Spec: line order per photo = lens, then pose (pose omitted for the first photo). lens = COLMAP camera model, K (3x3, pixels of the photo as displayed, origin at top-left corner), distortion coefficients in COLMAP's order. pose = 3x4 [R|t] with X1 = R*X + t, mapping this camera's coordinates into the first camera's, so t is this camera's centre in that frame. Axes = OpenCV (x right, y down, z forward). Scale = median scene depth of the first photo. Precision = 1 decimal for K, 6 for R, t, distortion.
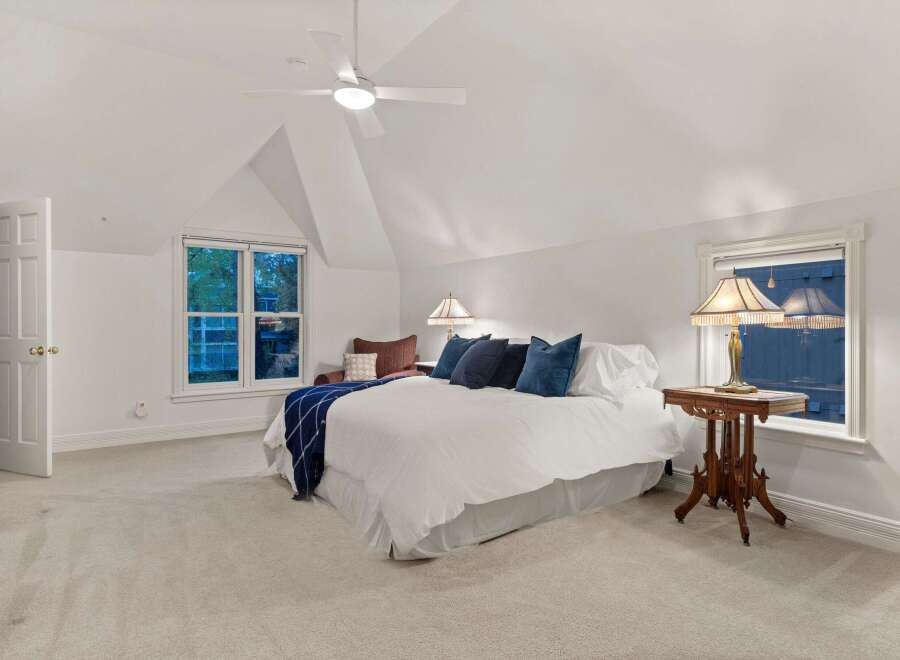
lens RADIAL K [[555.3, 0, 453.6], [0, 555.3, 328.8], [0, 0, 1]] dist [0.025398, -0.000621]
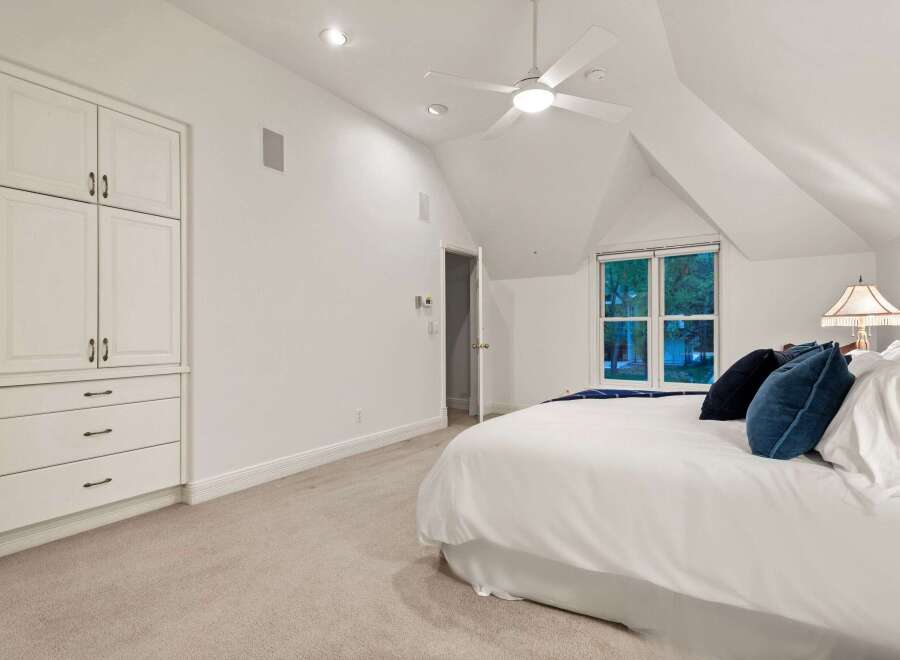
lens RADIAL K [[470.2, 0, 449.8], [0, 470.2, 328.6], [0, 0, 1]] dist [0.027336, -0.011770]
pose [[0.356544, -0.005095, -0.934265, 0.325595], [-0.001400, 0.999981, -0.005988, -0.000420], [0.934278, 0.003443, 0.356530, 0.328913]]
